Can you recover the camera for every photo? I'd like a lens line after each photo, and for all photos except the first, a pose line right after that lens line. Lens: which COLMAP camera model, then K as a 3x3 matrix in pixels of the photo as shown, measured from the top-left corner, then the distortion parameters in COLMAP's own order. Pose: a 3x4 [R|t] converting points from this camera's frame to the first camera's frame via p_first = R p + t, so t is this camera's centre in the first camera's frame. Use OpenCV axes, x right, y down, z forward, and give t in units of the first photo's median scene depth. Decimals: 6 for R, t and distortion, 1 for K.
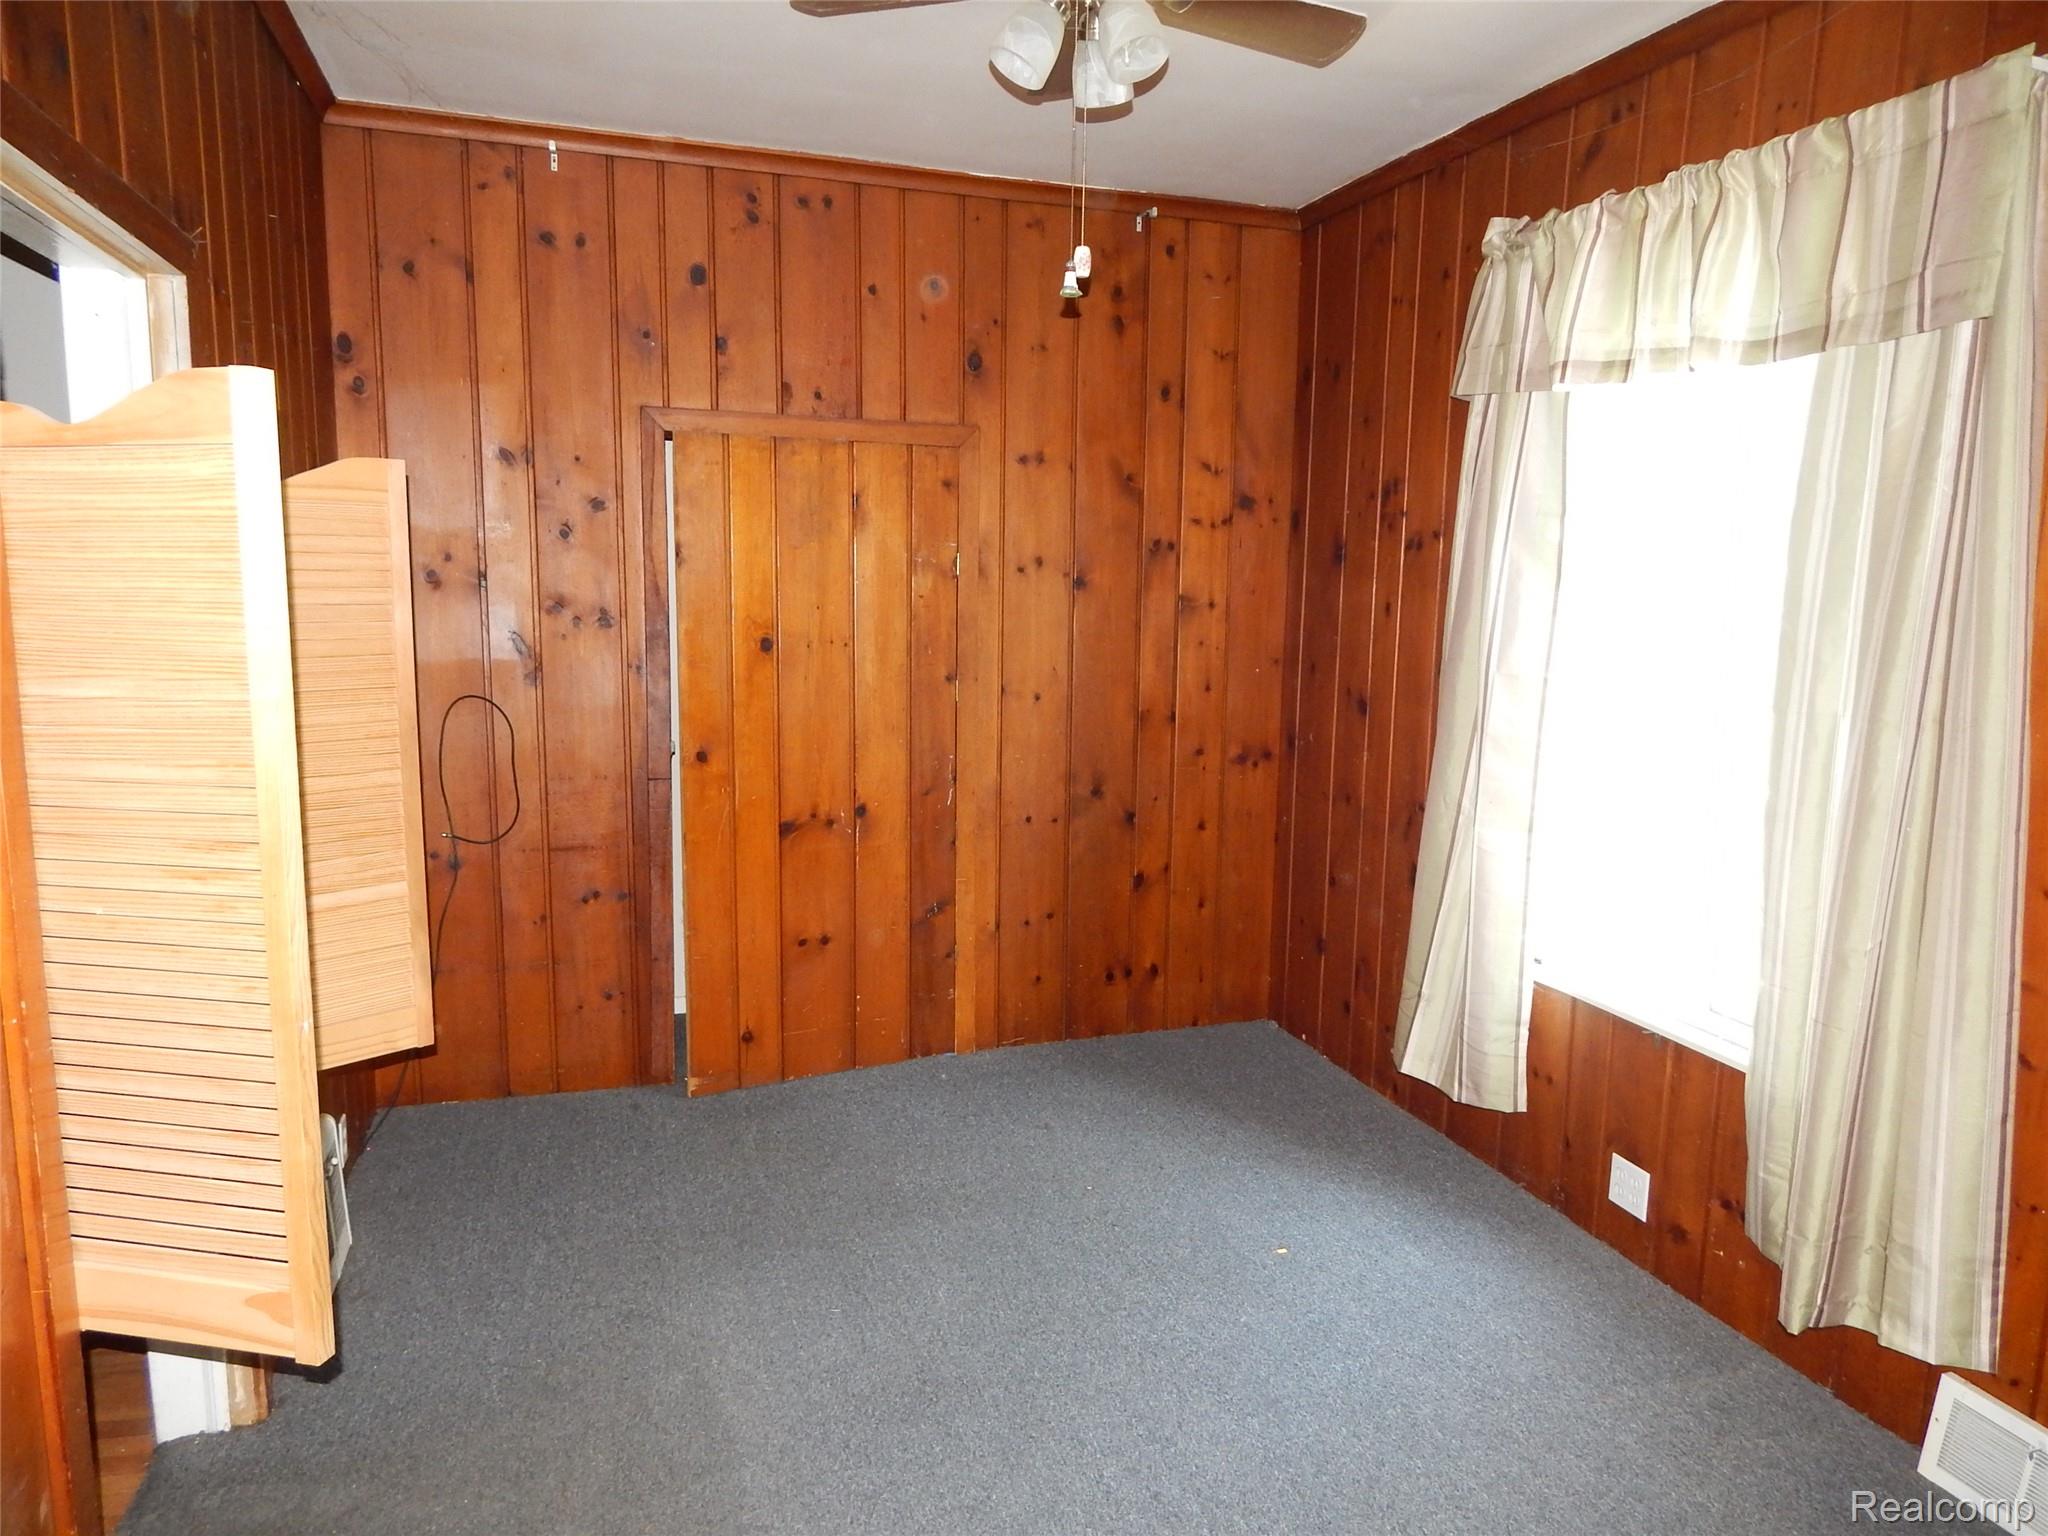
lens RADIAL K [[1342.3, 0, 1024.0], [0, 1342.3, 768.0], [0, 0, 1]] dist [0.003503, 0.000243]
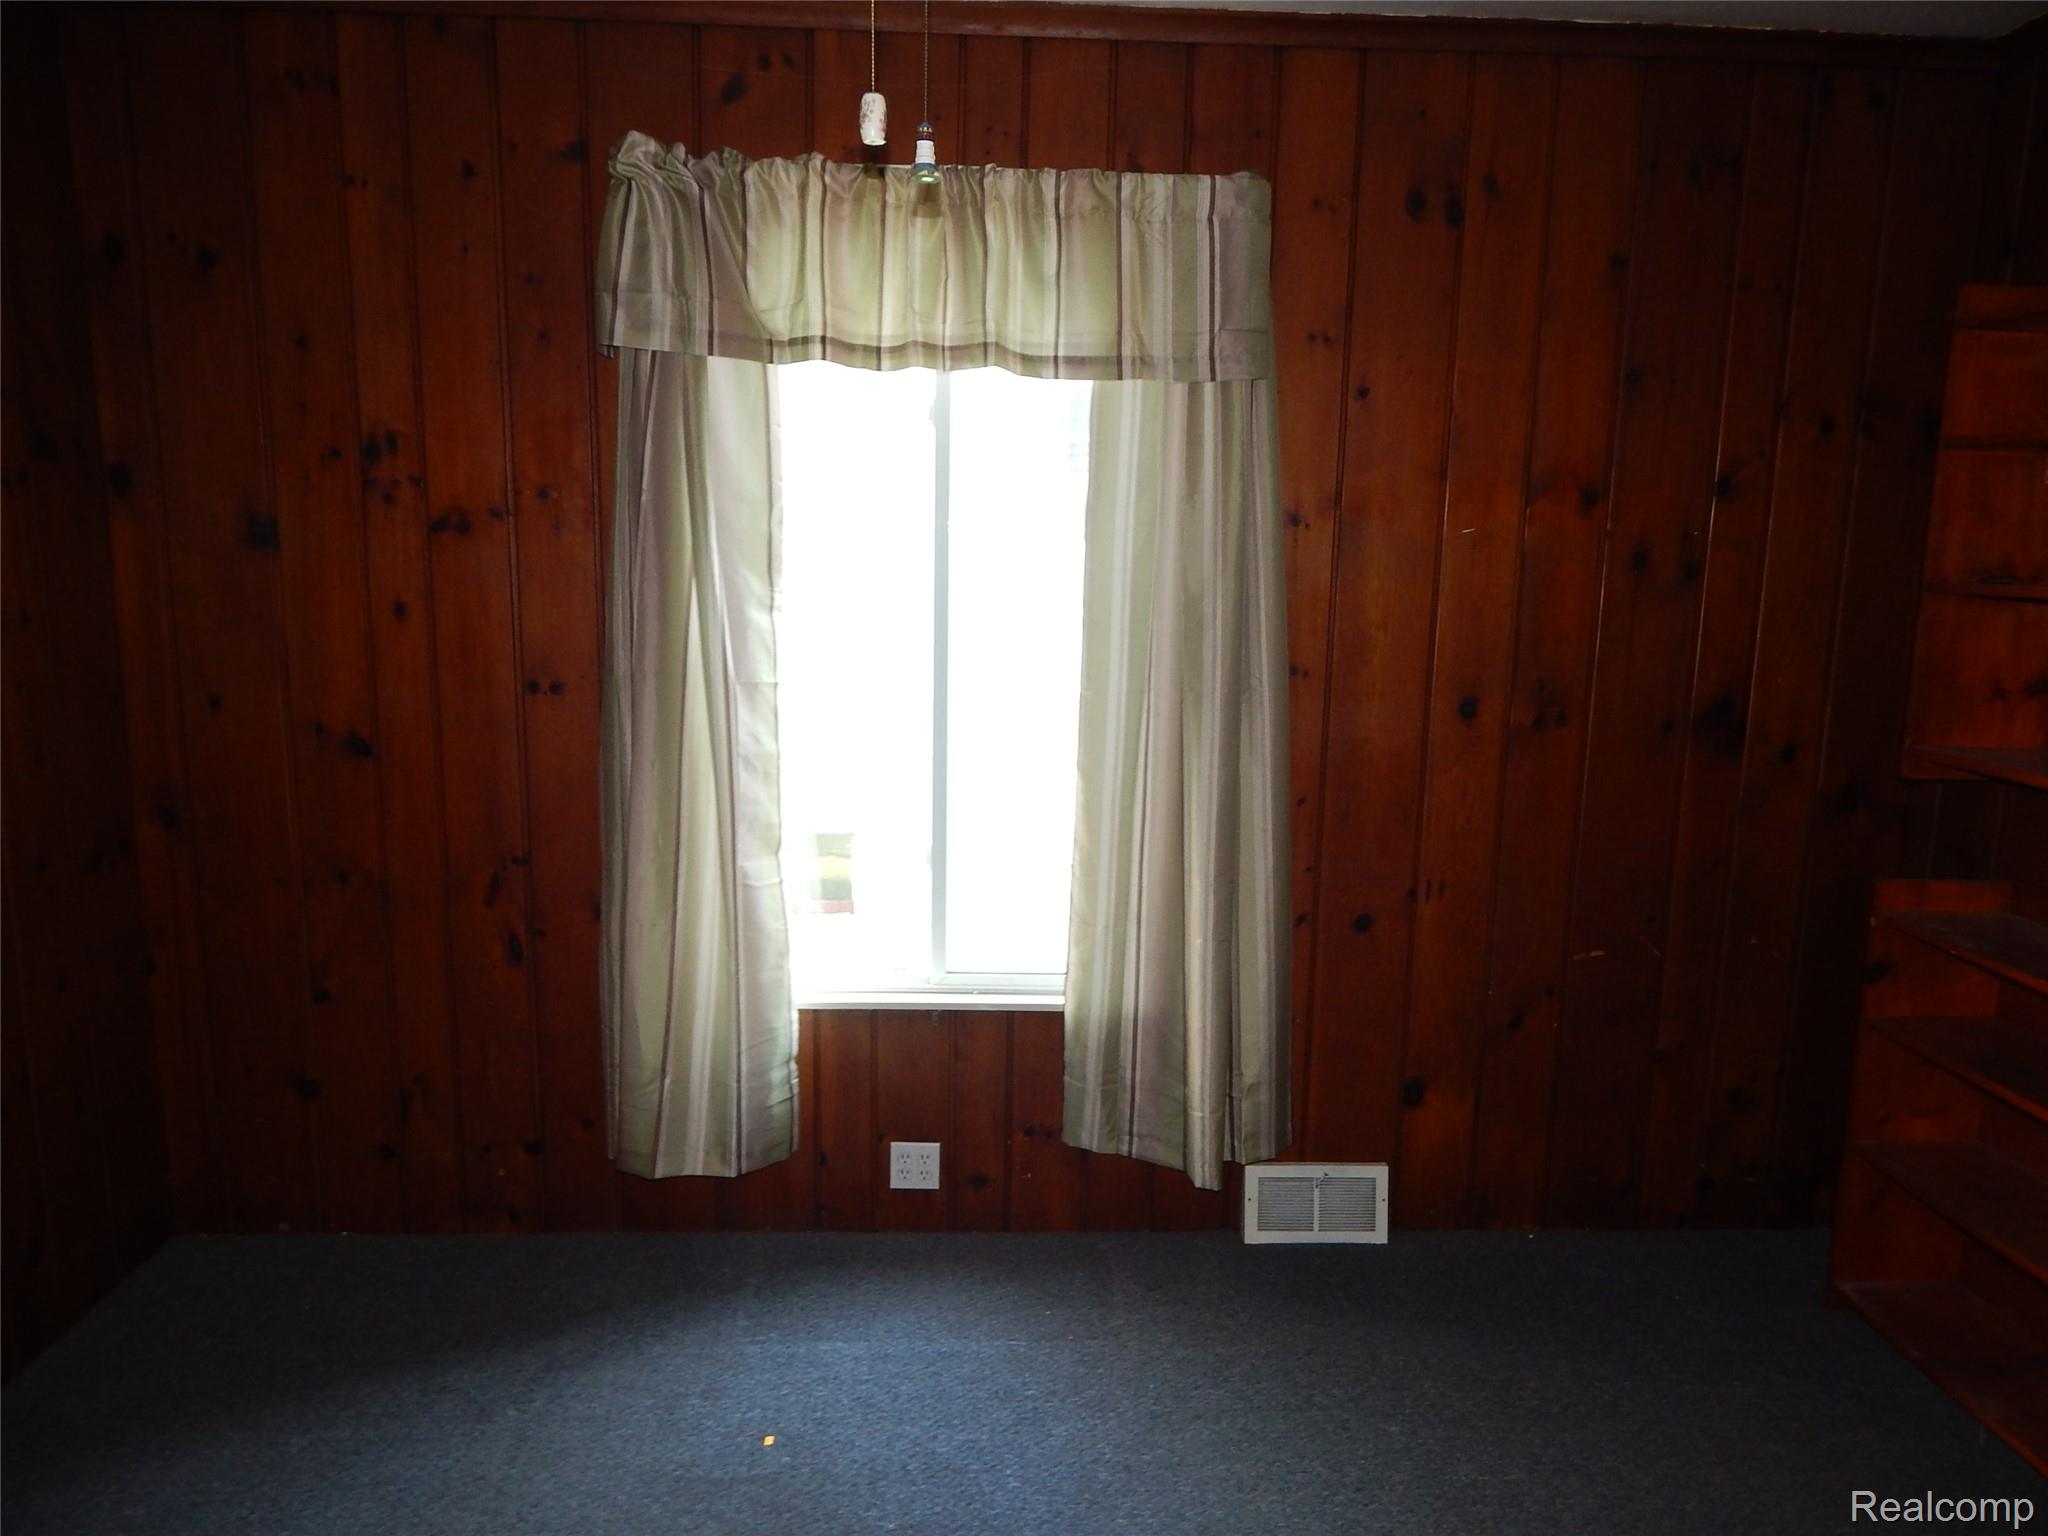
lens RADIAL K [[1342.3, 0, 1024.0], [0, 1342.3, 768.0], [0, 0, 1]] dist [0.003503, 0.000243]
pose [[0.280259, -0.173018, 0.944203, -0.466445], [0.125009, 0.981824, 0.142806, -0.129413], [-0.951750, 0.078011, 0.296794, 0.624281]]
